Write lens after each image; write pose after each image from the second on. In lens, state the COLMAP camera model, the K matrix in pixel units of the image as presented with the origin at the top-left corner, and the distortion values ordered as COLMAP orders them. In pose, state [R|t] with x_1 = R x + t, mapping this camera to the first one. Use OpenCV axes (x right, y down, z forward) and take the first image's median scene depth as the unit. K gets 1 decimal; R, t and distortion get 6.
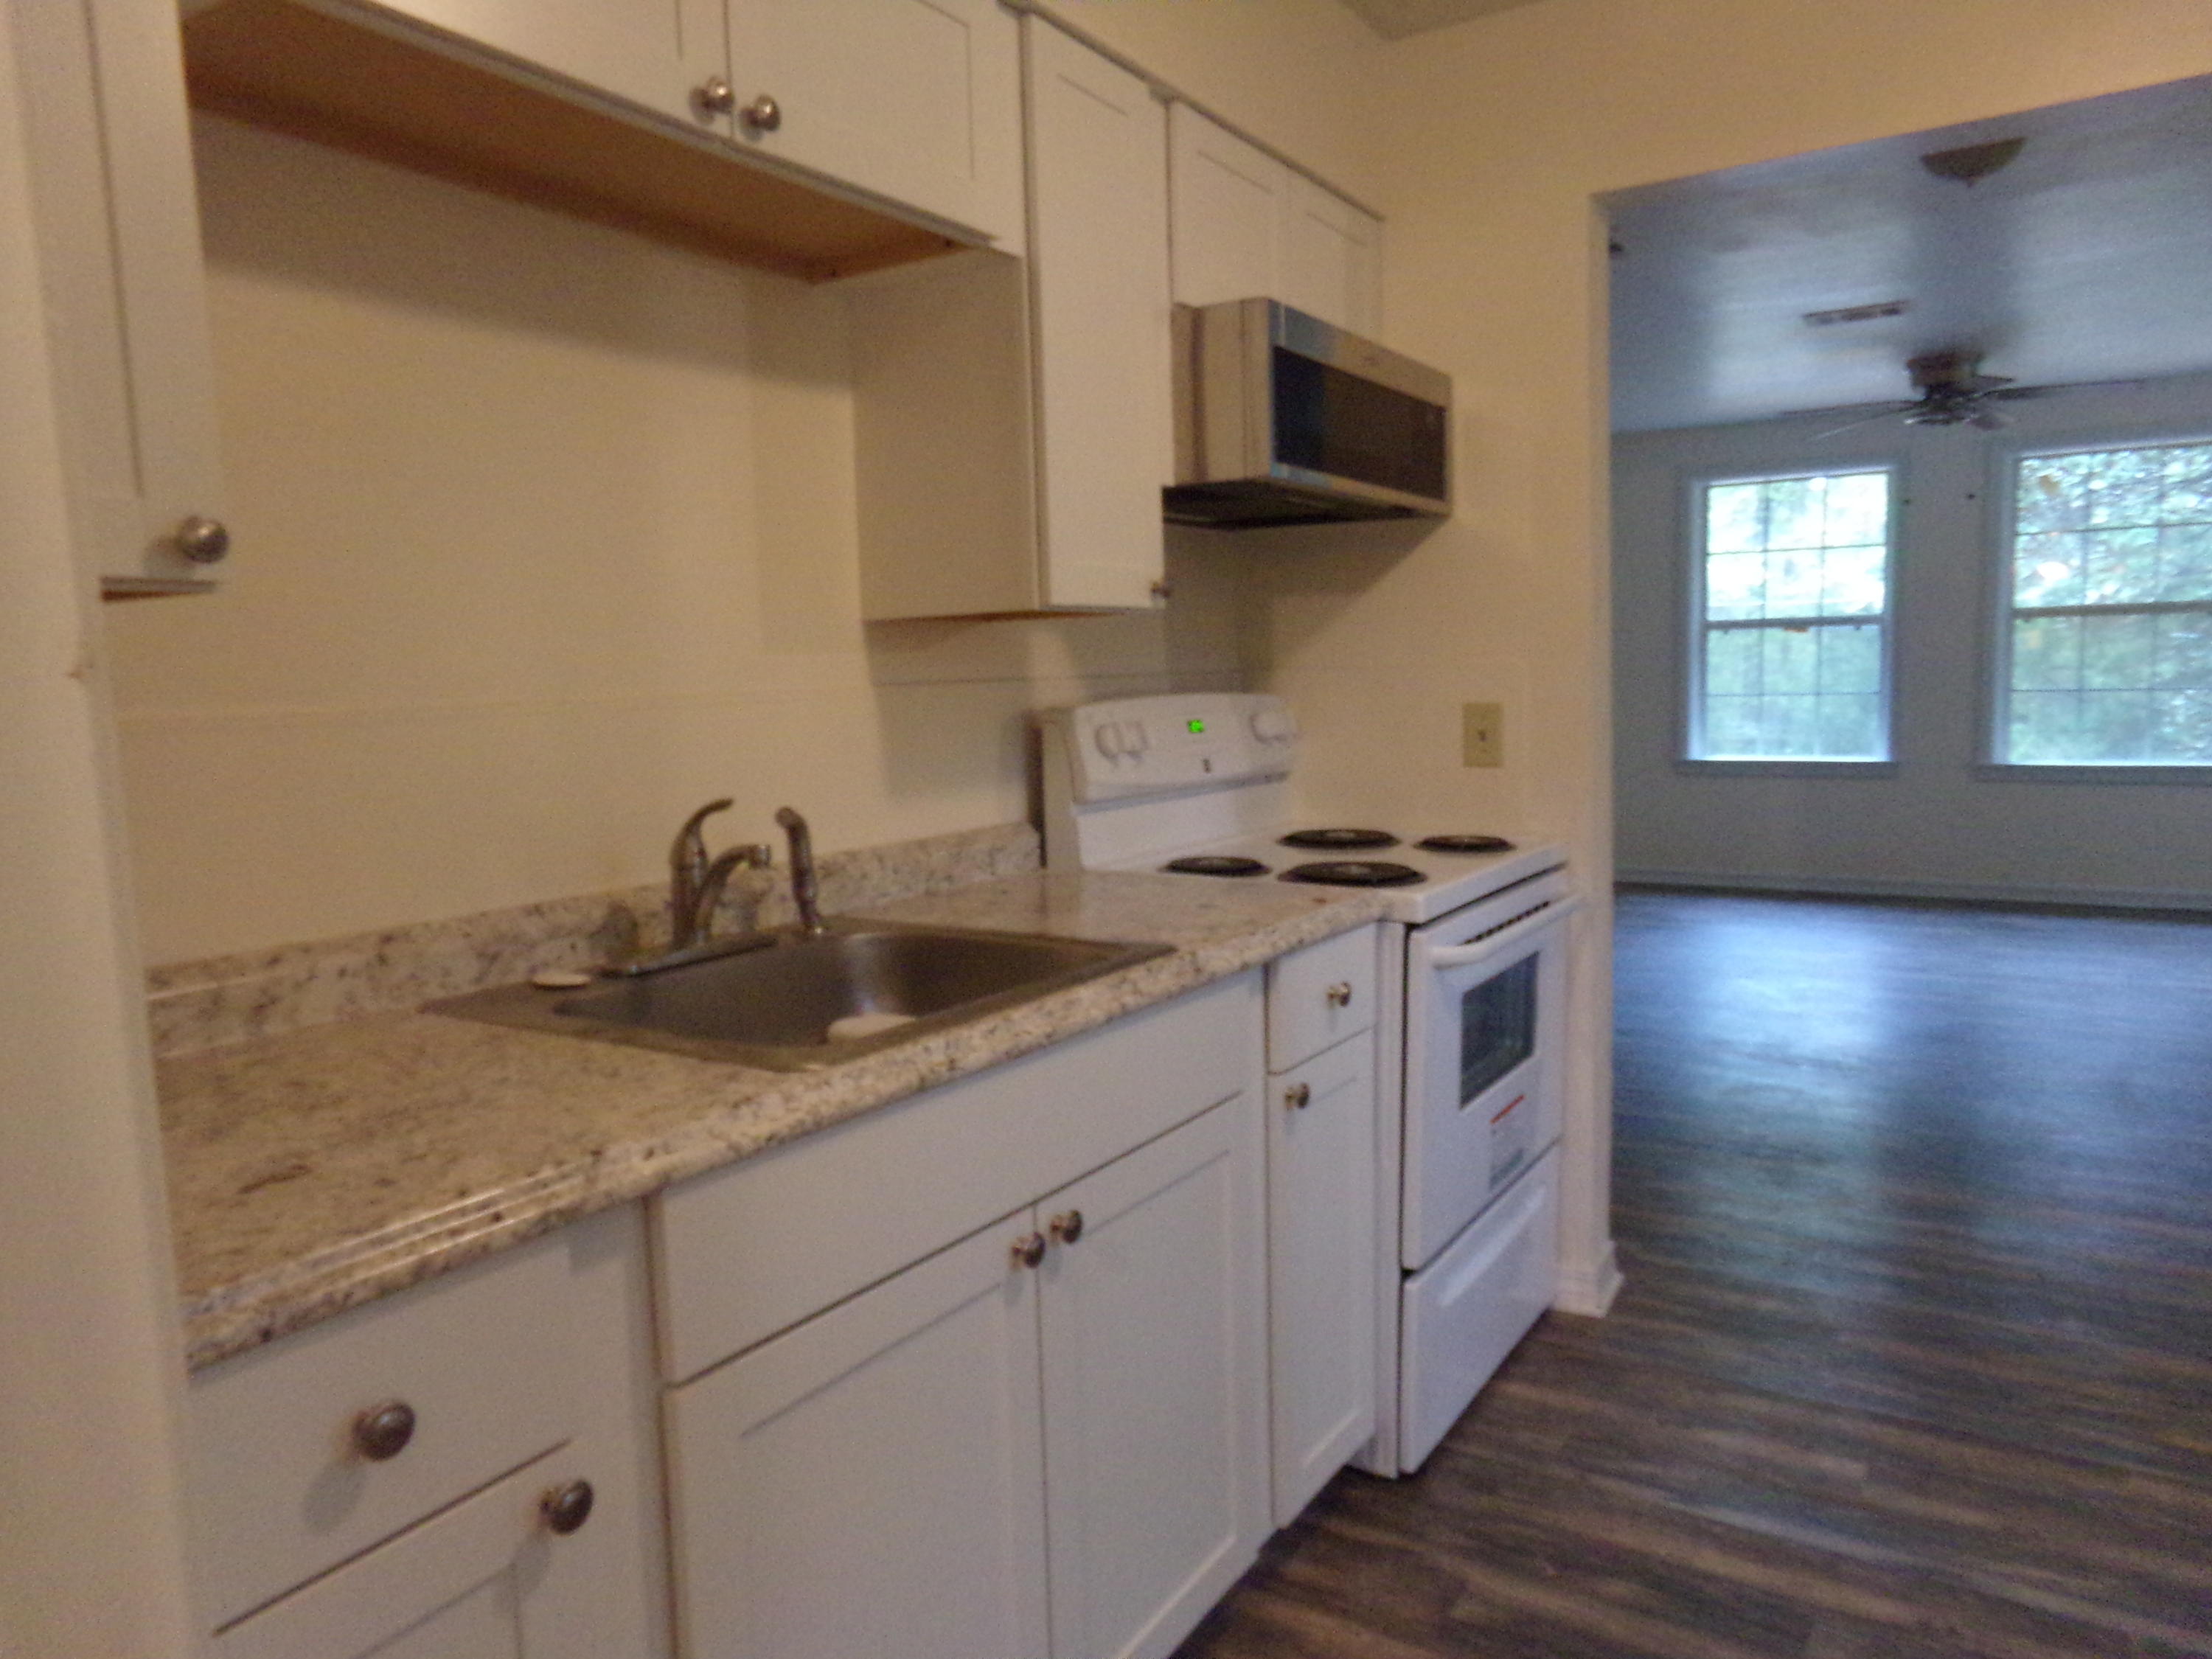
lens RADIAL K [[1528.5, 0, 1111.6], [0, 1528.5, 843.6], [0, 0, 1]] dist [0.004428, 0.010899]
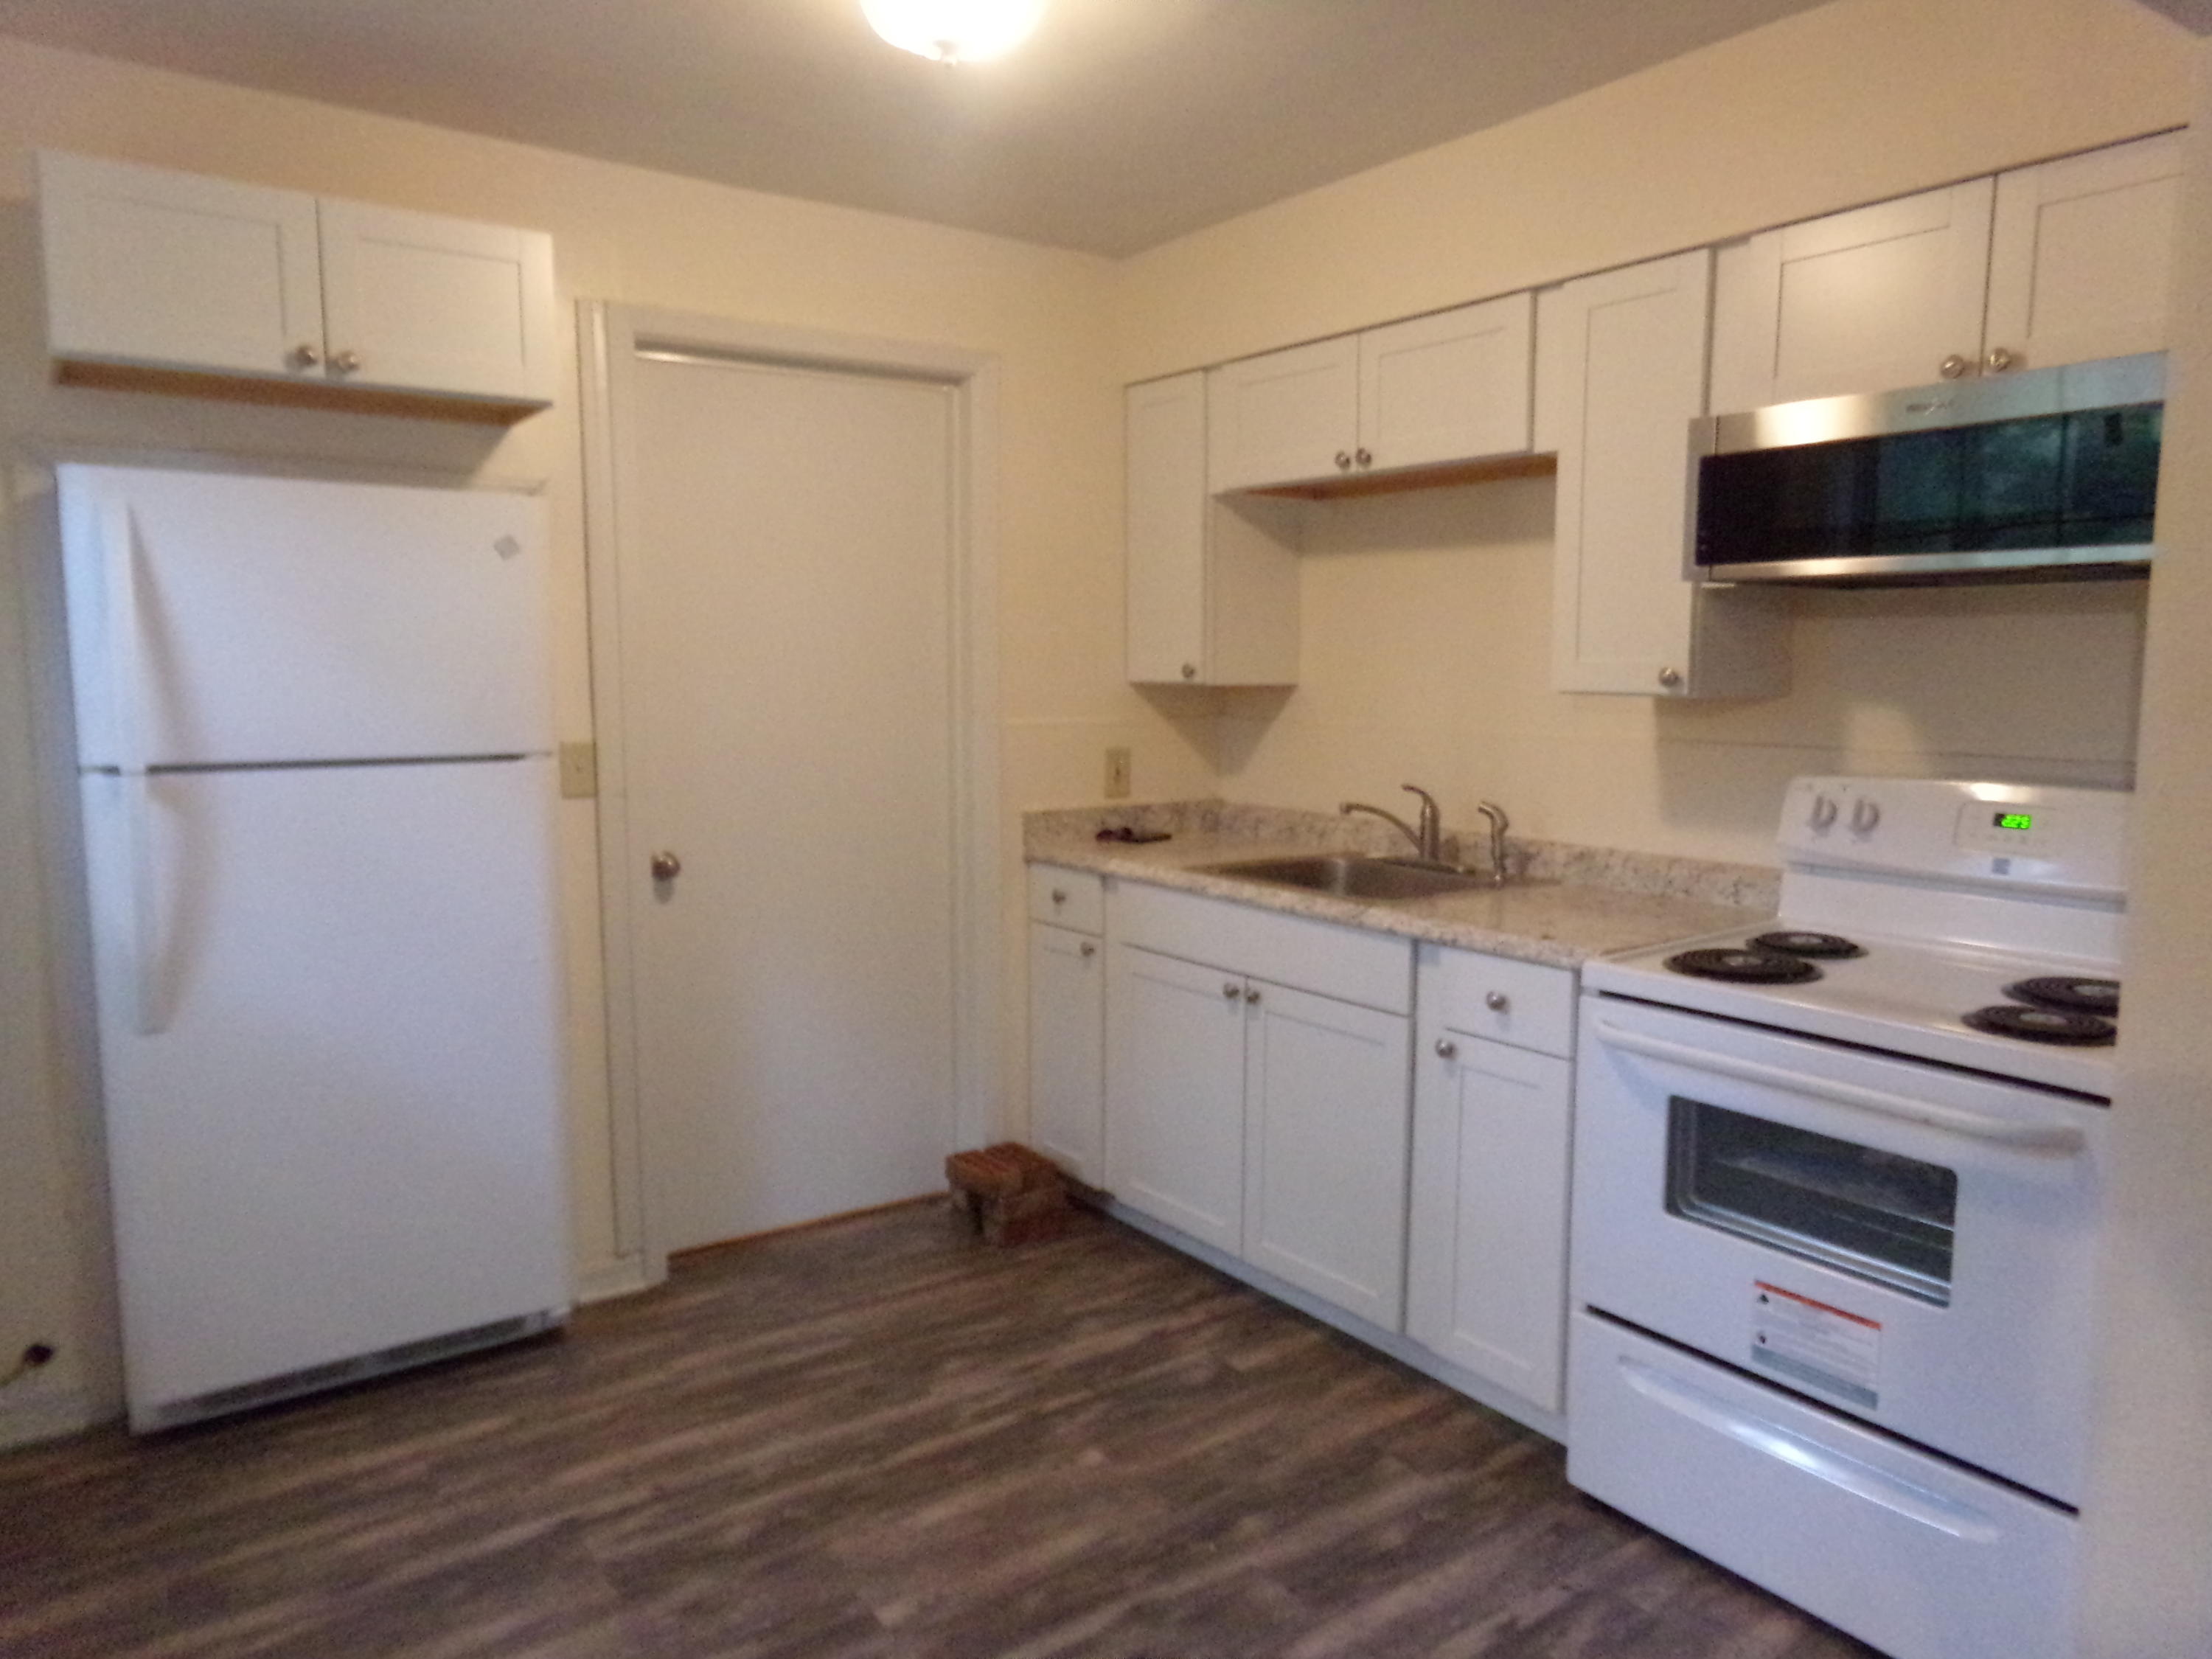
lens RADIAL K [[1528.5, 0, 1107.8], [0, 1528.5, 829.4], [0, 0, 1]] dist [0.004428, 0.010899]
pose [[-0.371799, 0.129257, -0.919270, 1.412002], [-0.101849, 0.978601, 0.178792, -0.235963], [0.922709, 0.160101, -0.350678, 1.110769]]
